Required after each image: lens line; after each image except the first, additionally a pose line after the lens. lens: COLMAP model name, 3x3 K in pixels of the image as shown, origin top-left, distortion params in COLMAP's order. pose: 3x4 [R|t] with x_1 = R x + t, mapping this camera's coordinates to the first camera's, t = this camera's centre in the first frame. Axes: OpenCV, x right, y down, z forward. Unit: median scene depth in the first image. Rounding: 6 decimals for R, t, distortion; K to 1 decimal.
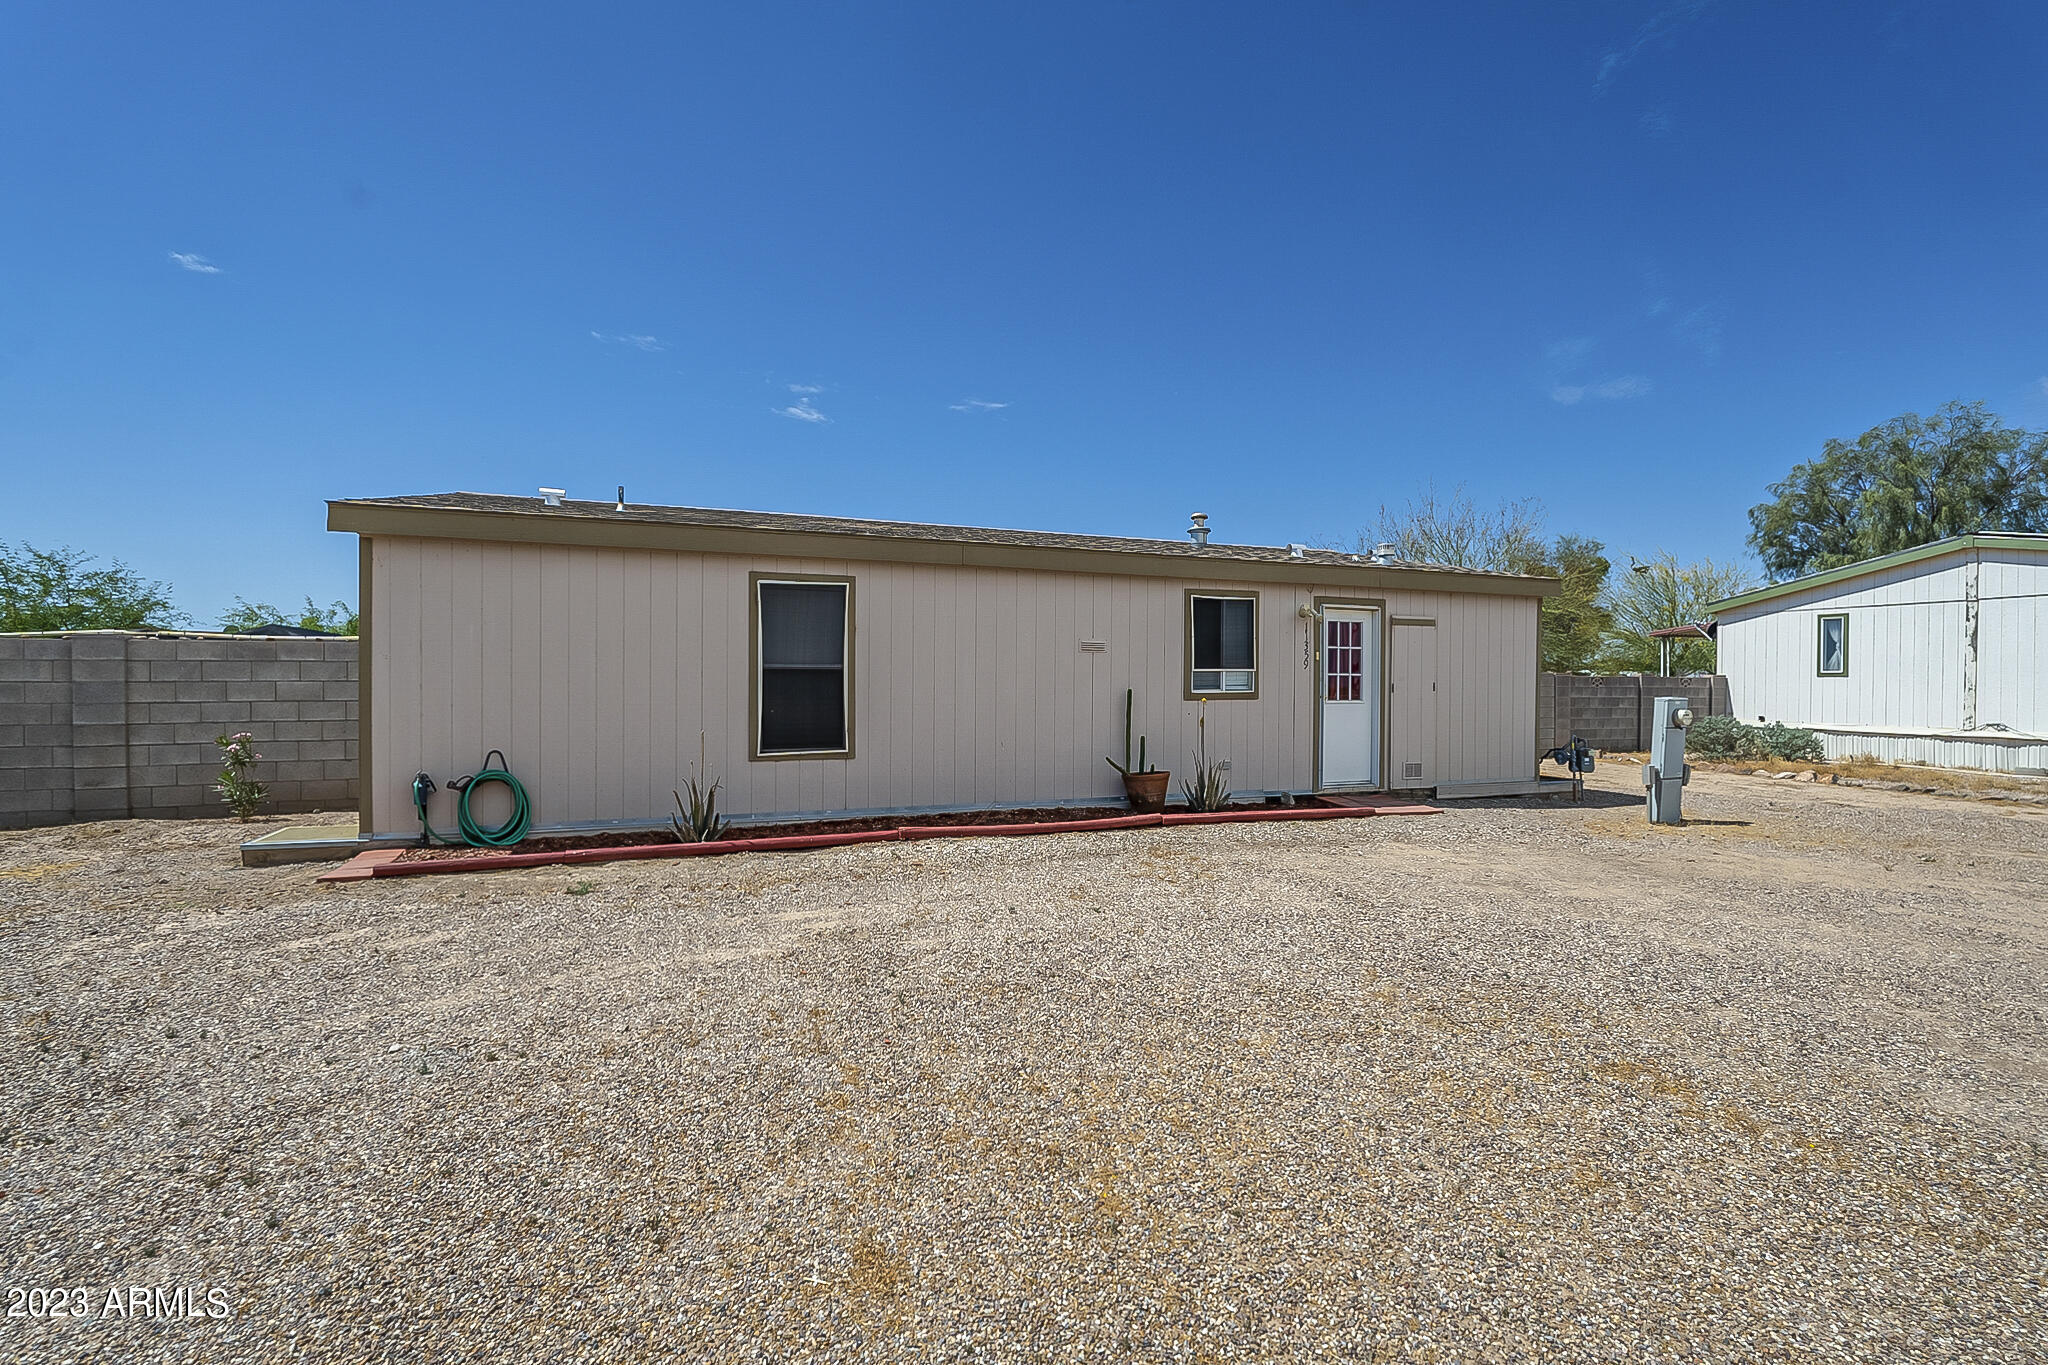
lens RADIAL K [[895.3, 0, 1018.9], [0, 895.3, 680.0], [0, 0, 1]] dist [-0.011008, 0.000832]
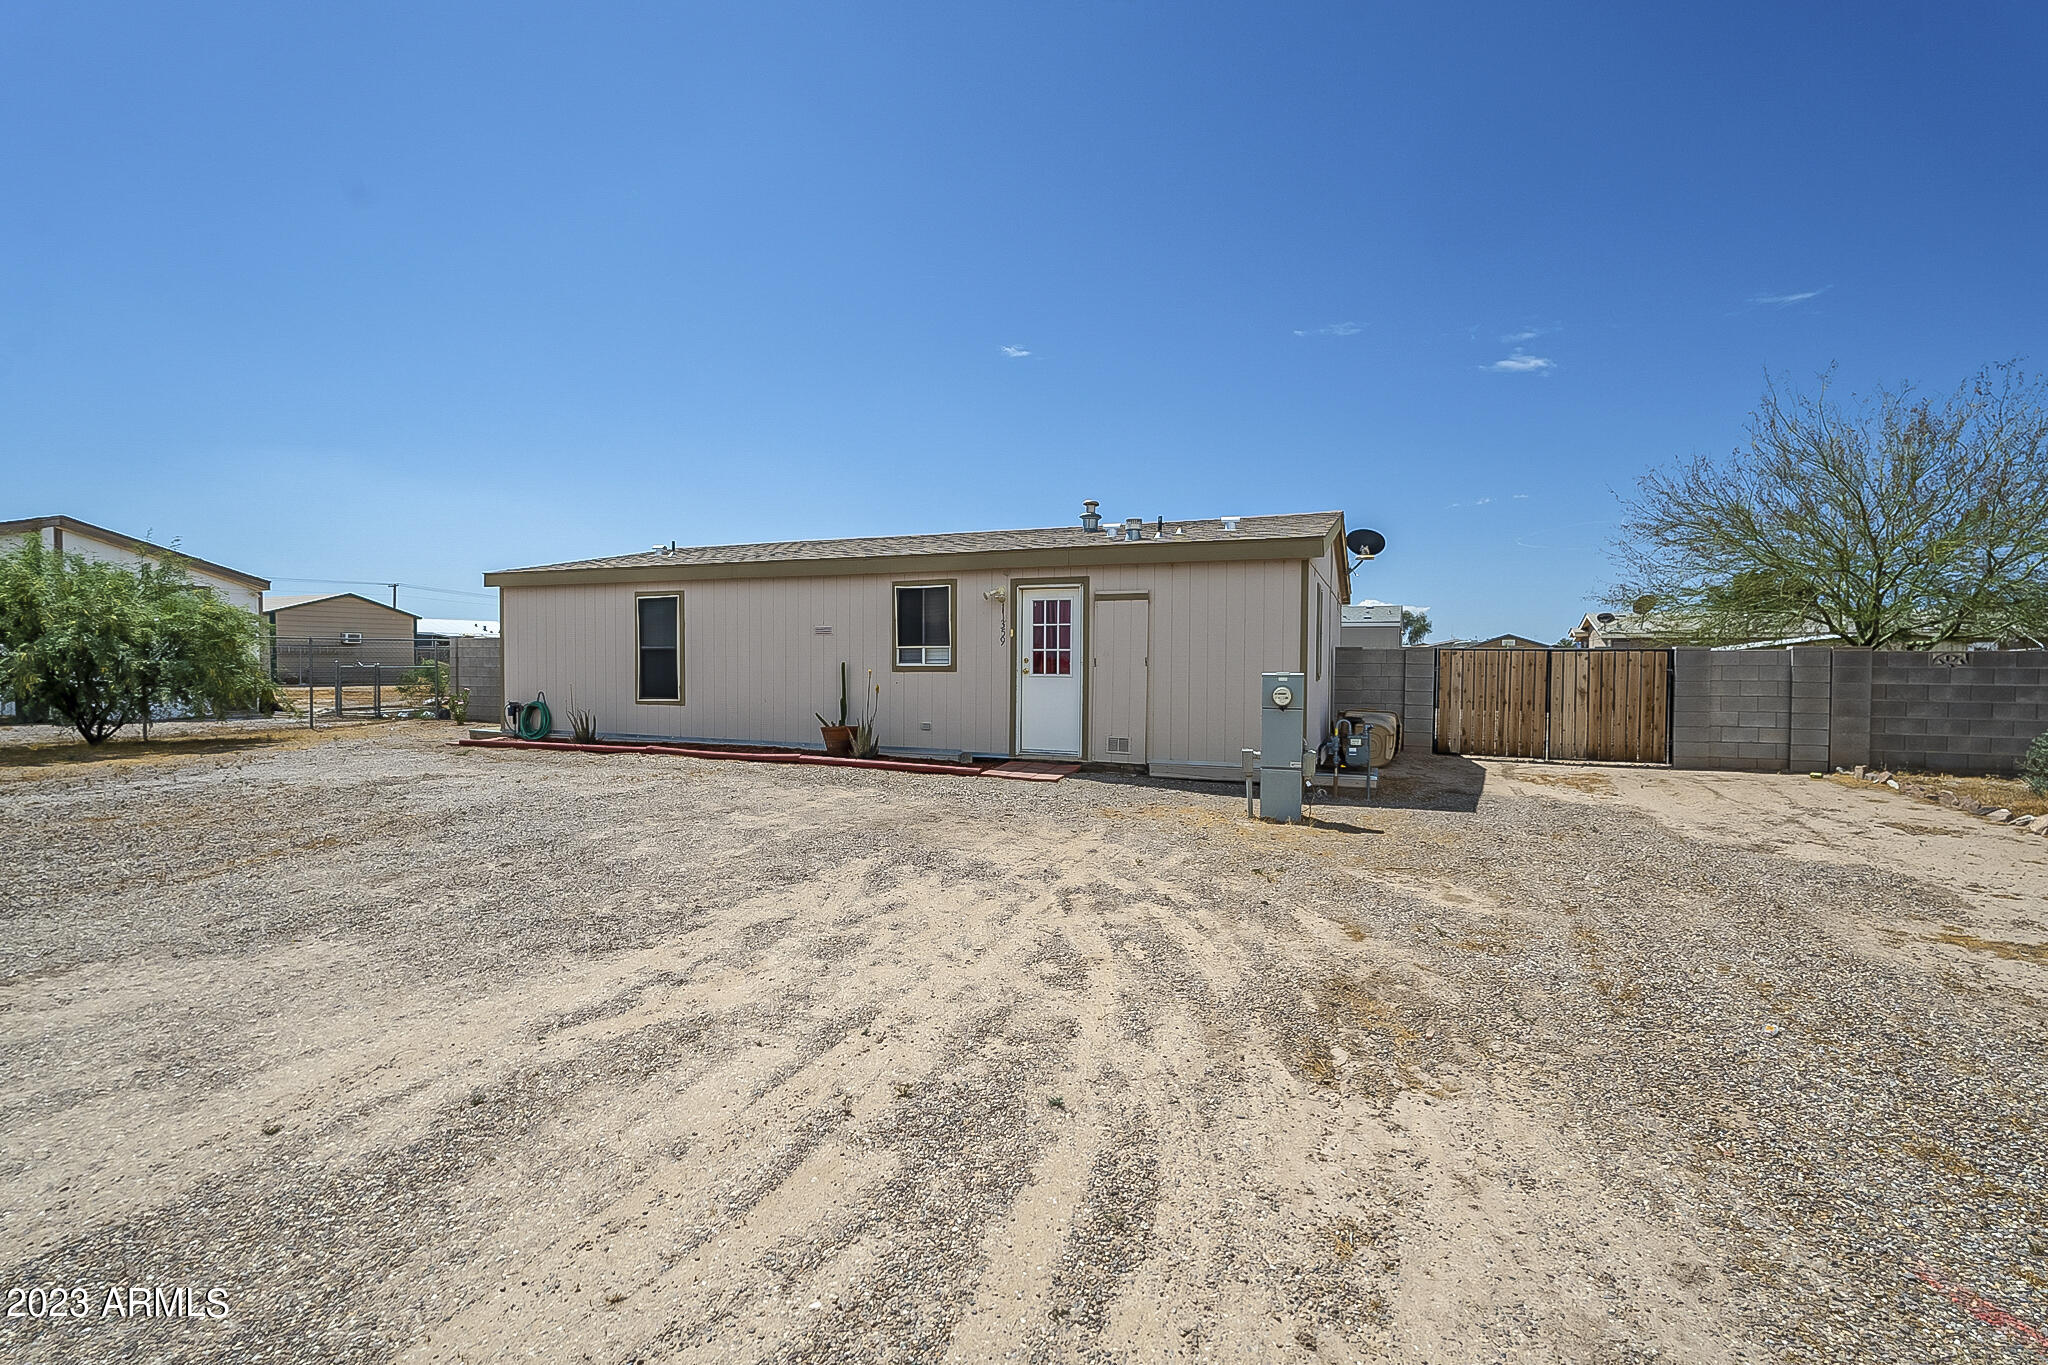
lens RADIAL K [[895.3, 0, 1010.4], [0, 895.3, 684.8], [0, 0, 1]] dist [-0.011008, 0.000832]
pose [[0.726014, 0.018292, -0.687437, 1.122208], [-0.001571, 0.999688, 0.024942, 0.009416], [0.687678, -0.017028, 0.725816, 0.199213]]
